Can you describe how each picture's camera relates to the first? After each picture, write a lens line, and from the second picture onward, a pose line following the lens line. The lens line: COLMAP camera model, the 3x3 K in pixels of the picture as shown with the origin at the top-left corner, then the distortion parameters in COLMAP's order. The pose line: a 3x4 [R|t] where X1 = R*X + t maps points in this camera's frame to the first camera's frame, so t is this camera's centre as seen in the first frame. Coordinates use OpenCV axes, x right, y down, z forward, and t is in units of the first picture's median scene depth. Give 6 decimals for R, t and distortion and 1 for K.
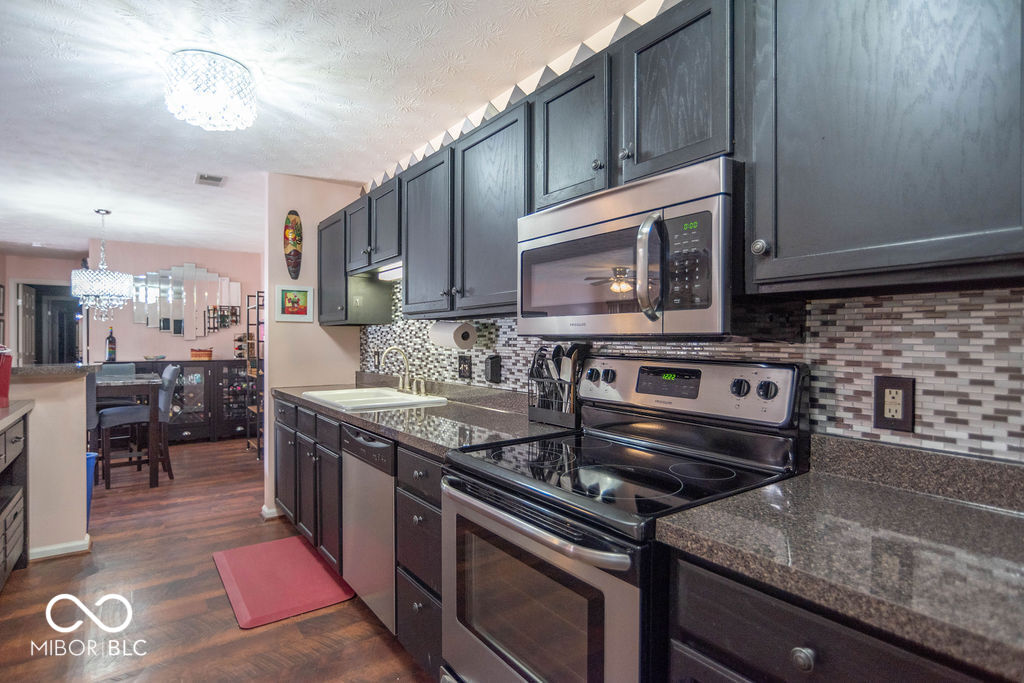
lens RADIAL K [[522.9, 0, 516.9], [0, 522.9, 340.1], [0, 0, 1]] dist [-0.000053, -0.000151]
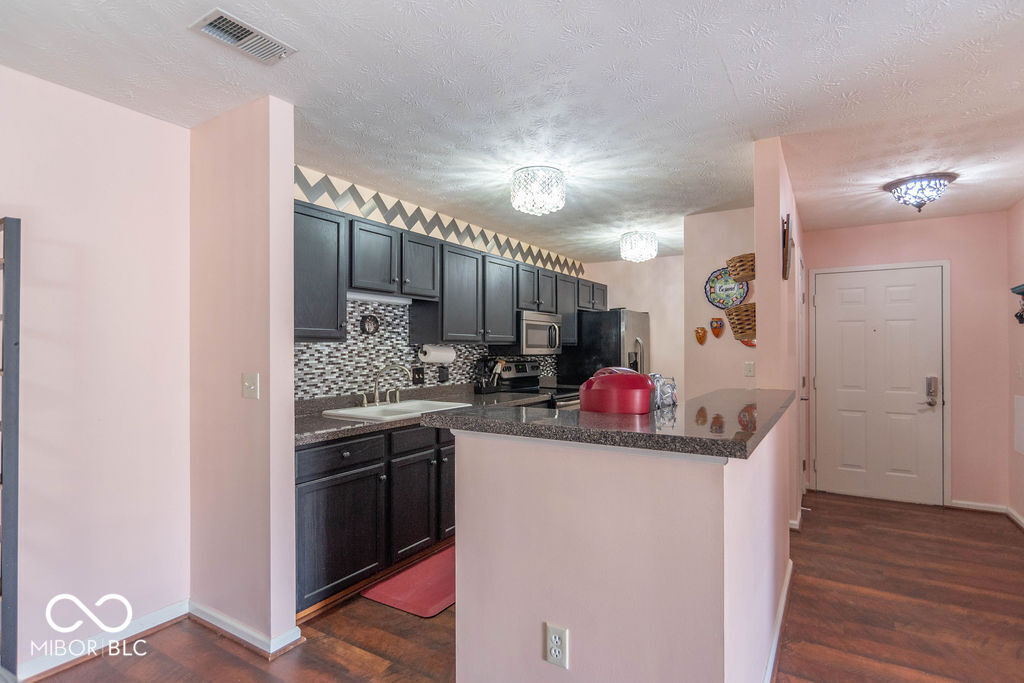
lens RADIAL K [[519.1, 0, 513.3], [0, 519.1, 346.9], [0, 0, 1]] dist [-0.001949, -0.000262]
pose [[-0.380235, 0.002222, 0.924887, -1.493431], [-0.000273, 0.999997, -0.002515, -0.025241], [-0.924890, -0.001209, -0.380233, 1.269277]]
